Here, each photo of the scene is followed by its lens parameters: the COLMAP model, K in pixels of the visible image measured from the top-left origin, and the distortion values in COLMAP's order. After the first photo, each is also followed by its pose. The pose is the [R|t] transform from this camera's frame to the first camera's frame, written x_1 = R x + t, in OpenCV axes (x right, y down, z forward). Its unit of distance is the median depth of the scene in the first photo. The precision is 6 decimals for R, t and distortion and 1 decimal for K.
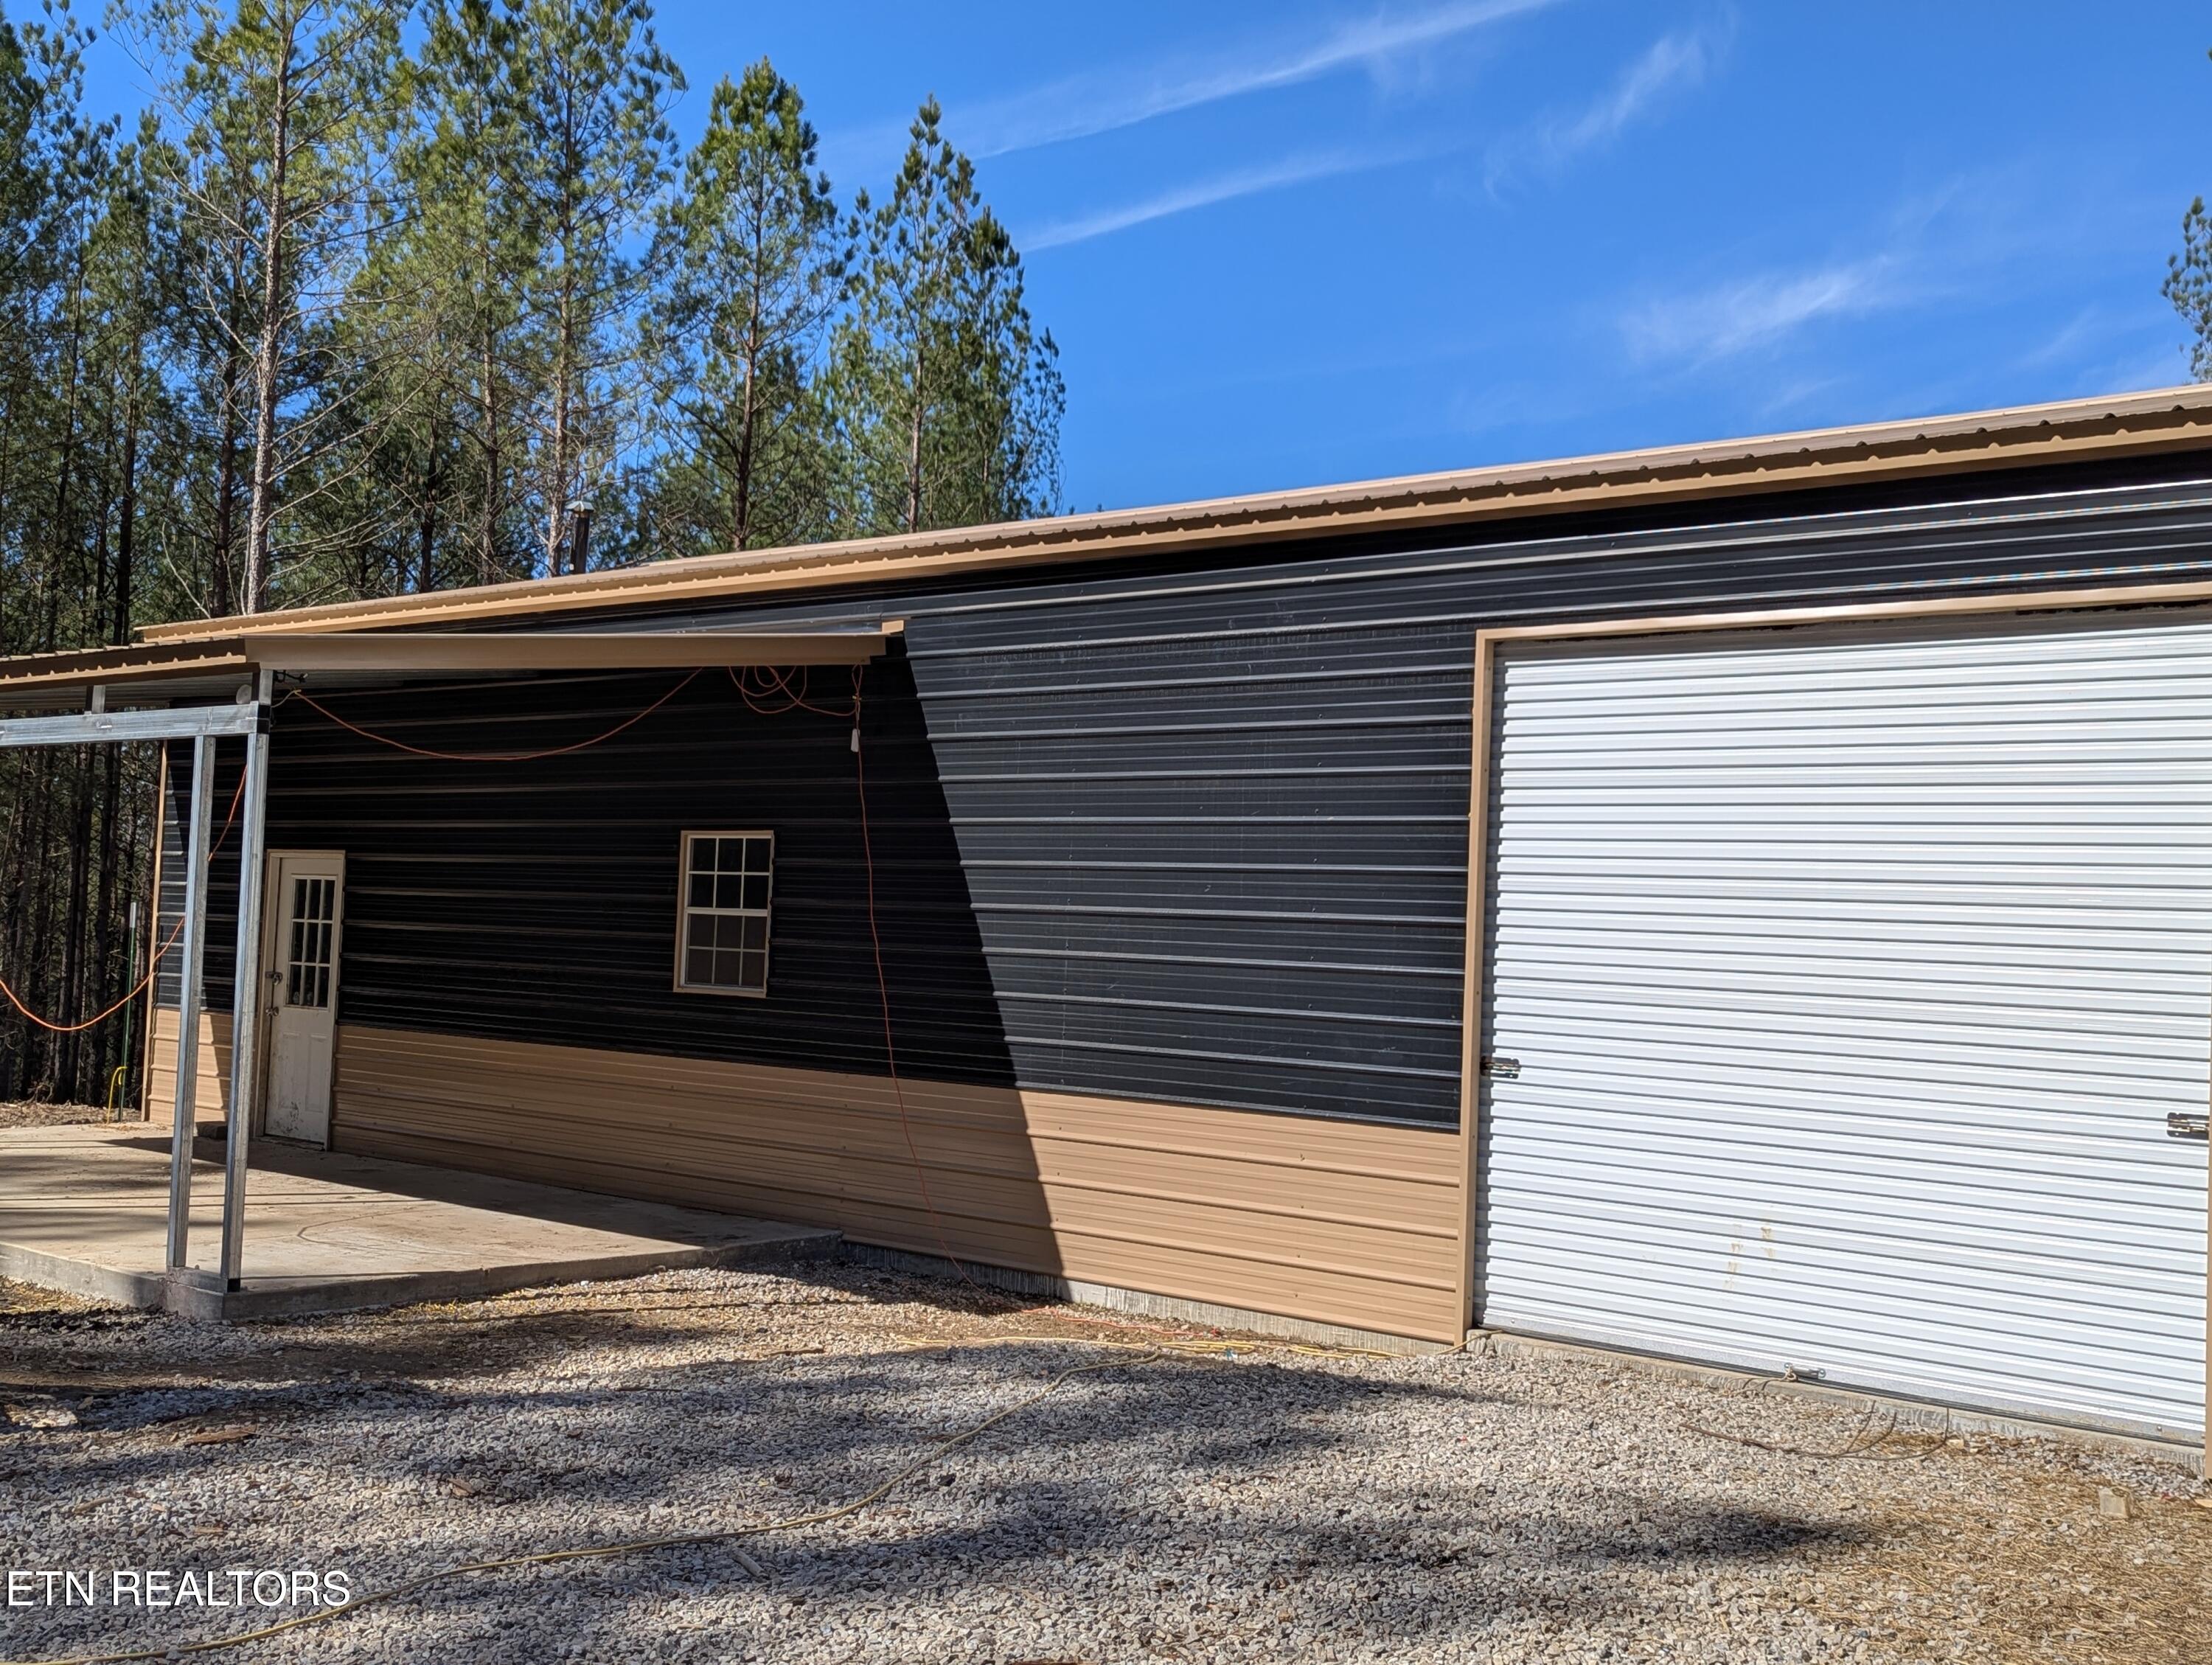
lens RADIAL K [[2302.8, 0, 1106.0], [0, 2302.8, 832.5], [0, 0, 1]] dist [0.005474, -0.021400]
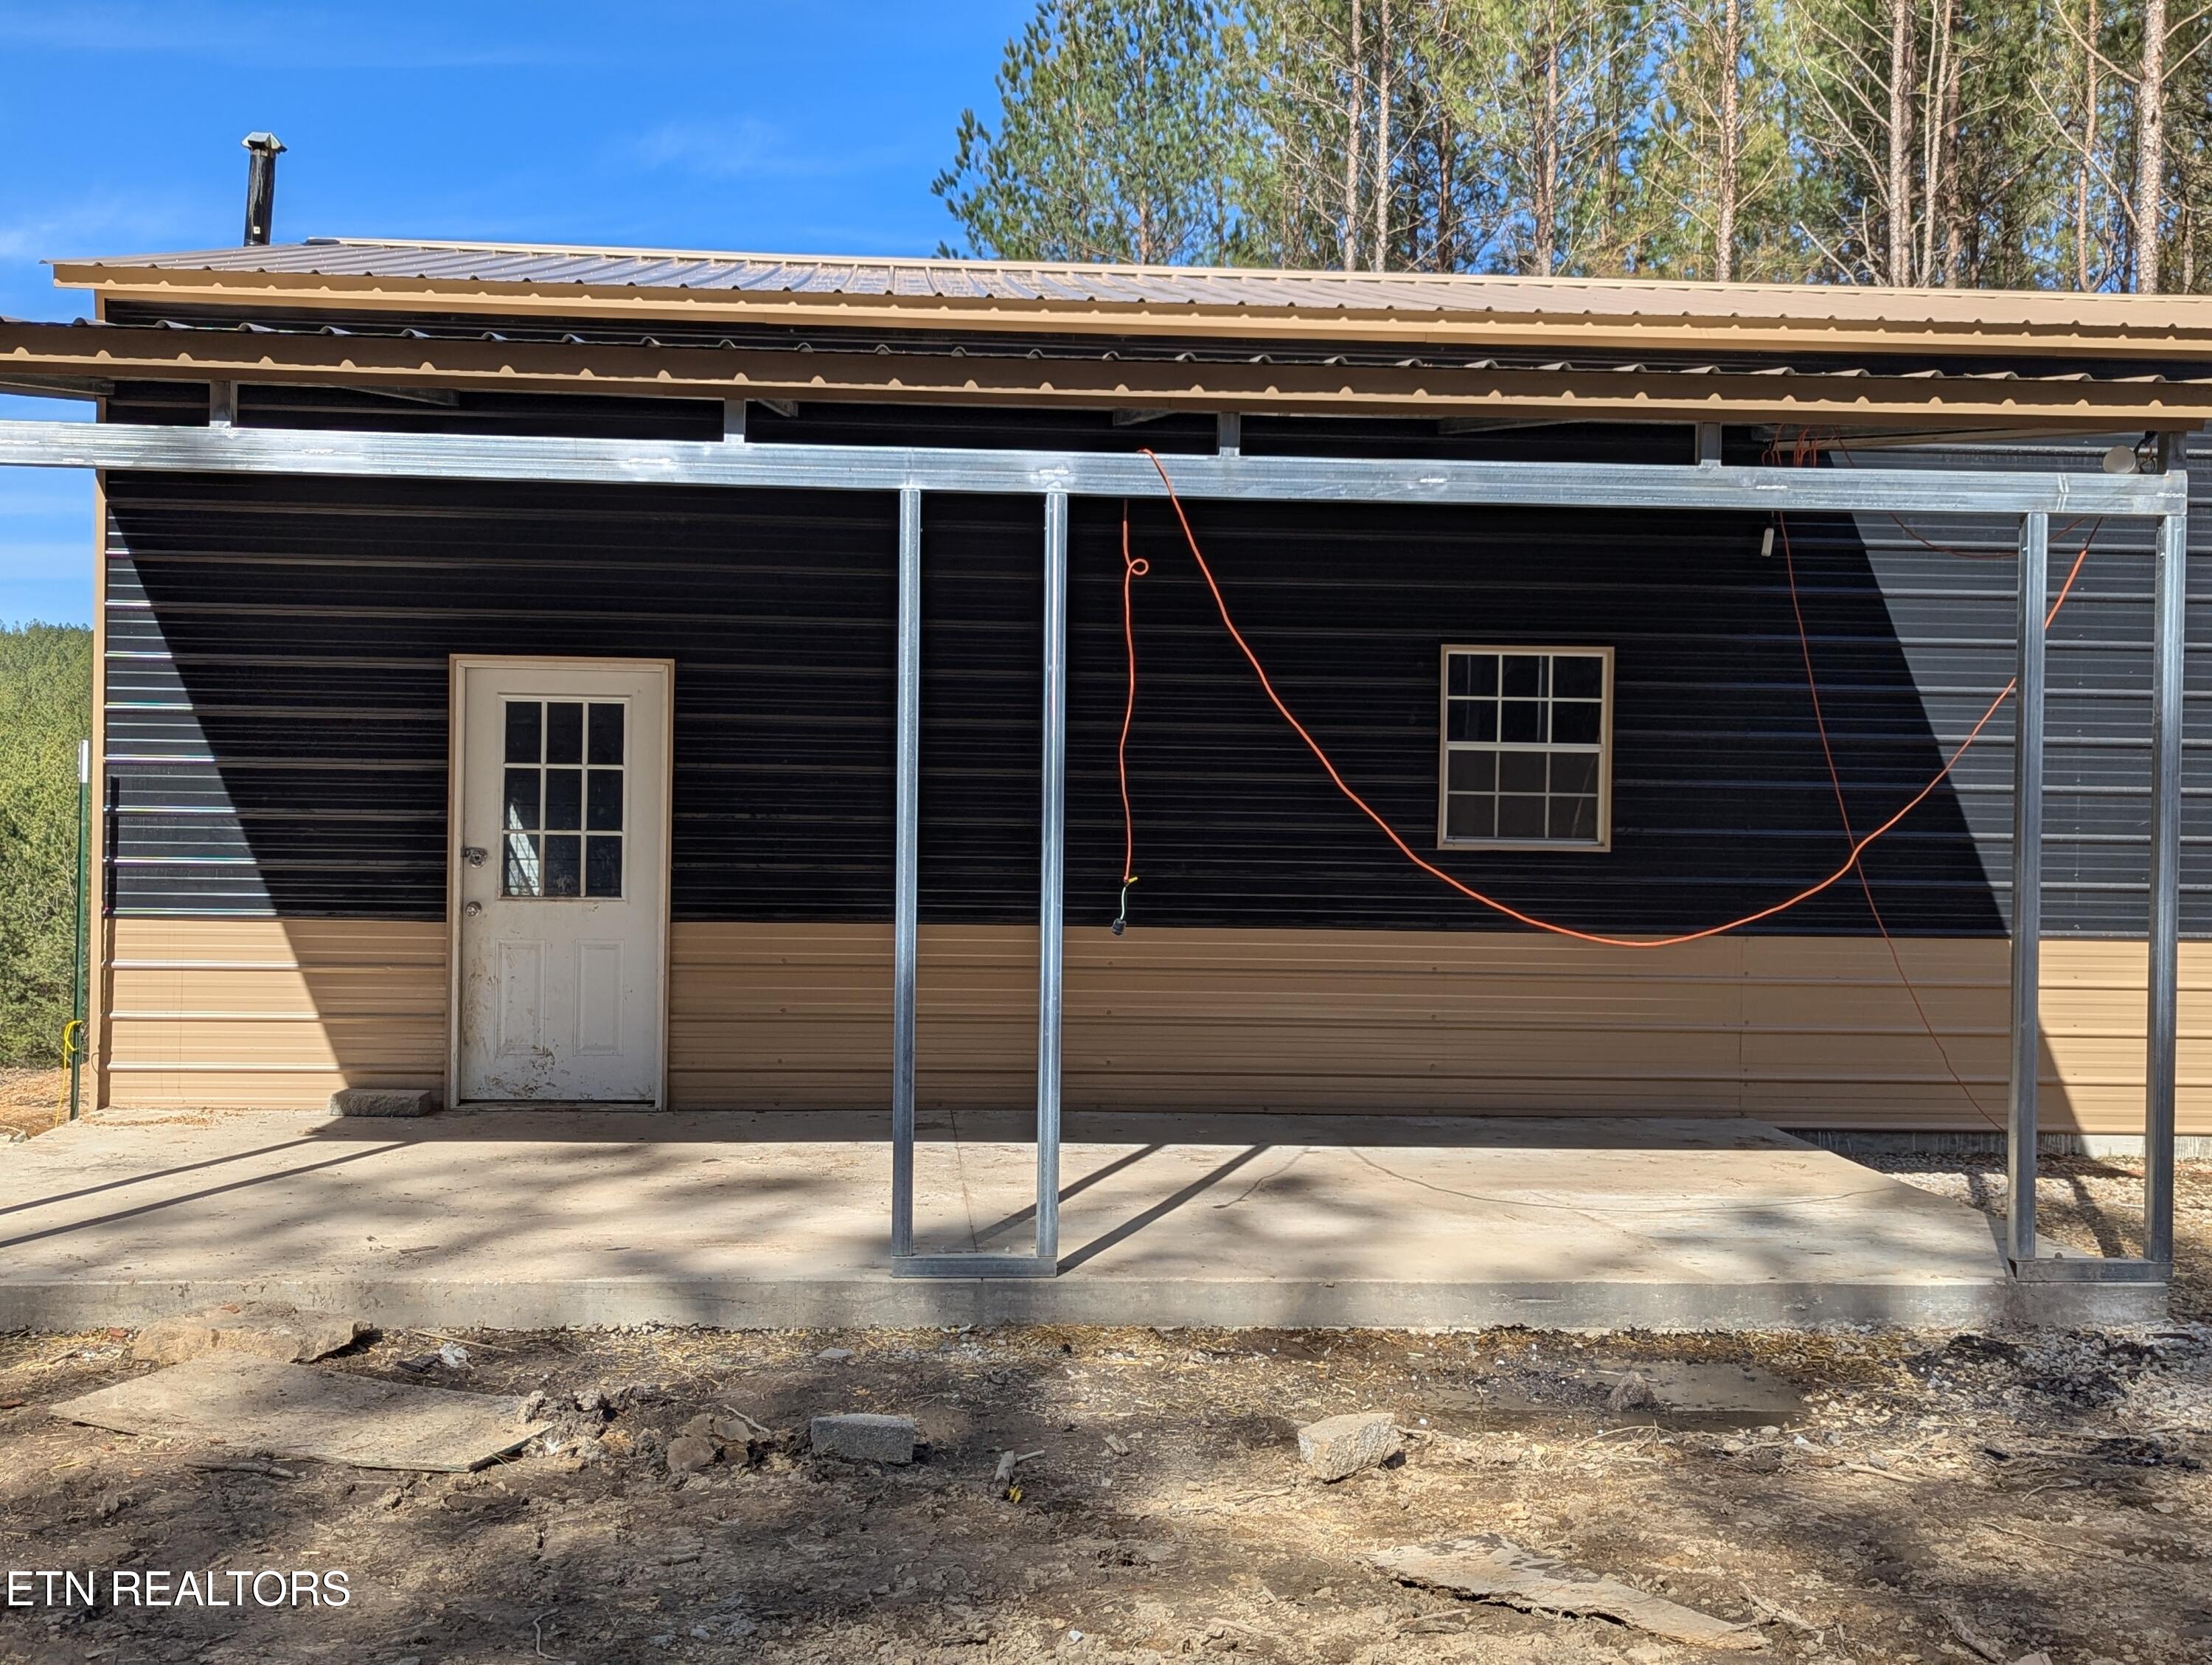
lens RADIAL K [[2302.8, 0, 1106.0], [0, 2302.8, 832.5], [0, 0, 1]] dist [0.005474, -0.021400]
pose [[0.758953, -0.043347, 0.649701, -0.795984], [-0.014558, 0.996403, 0.083484, -0.000784], [-0.650983, -0.072819, 0.755592, 0.485620]]
